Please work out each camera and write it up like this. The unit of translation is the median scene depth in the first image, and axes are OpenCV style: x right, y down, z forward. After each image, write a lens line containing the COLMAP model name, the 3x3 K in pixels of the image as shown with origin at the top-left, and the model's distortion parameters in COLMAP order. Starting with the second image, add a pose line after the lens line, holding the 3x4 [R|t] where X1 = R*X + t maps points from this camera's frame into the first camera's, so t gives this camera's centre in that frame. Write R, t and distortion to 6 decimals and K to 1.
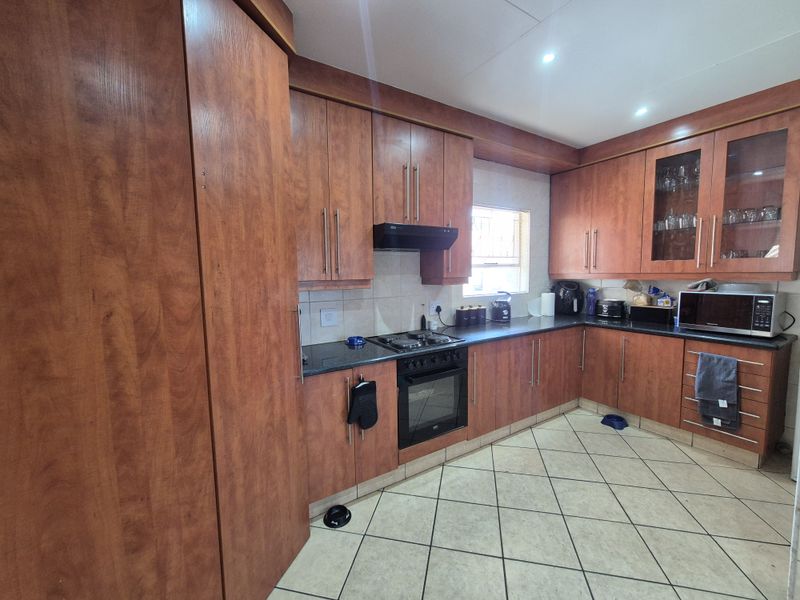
lens RADIAL K [[324.3, 0, 405.0], [0, 324.3, 301.0], [0, 0, 1]] dist [0.001484, -0.000816]
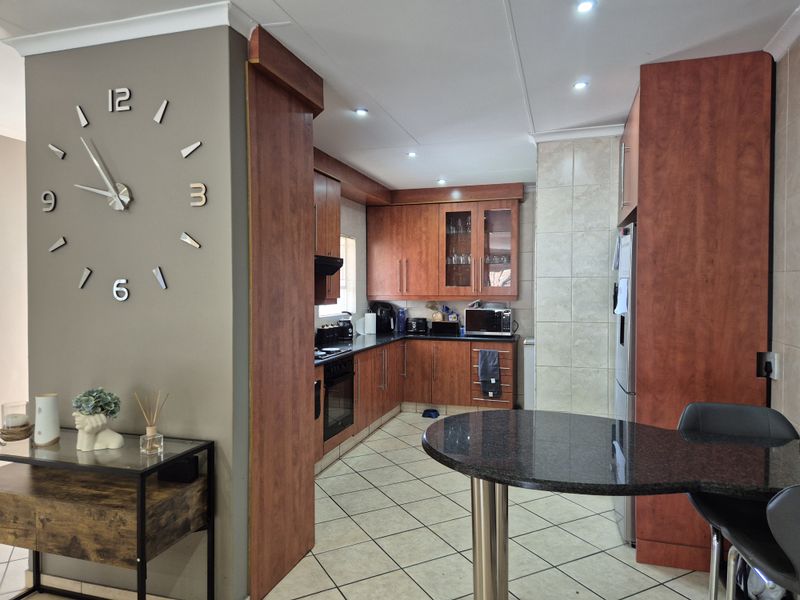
lens RADIAL K [[535.9, 0, 398.5], [0, 535.9, 300.1], [0, 0, 1]] dist [0.003233, -0.001007]
pose [[0.760553, 0.000271, 0.649276, -0.815768], [0.046663, 0.997391, -0.055076, 0.043807], [-0.647597, 0.072185, 0.758556, -0.536048]]
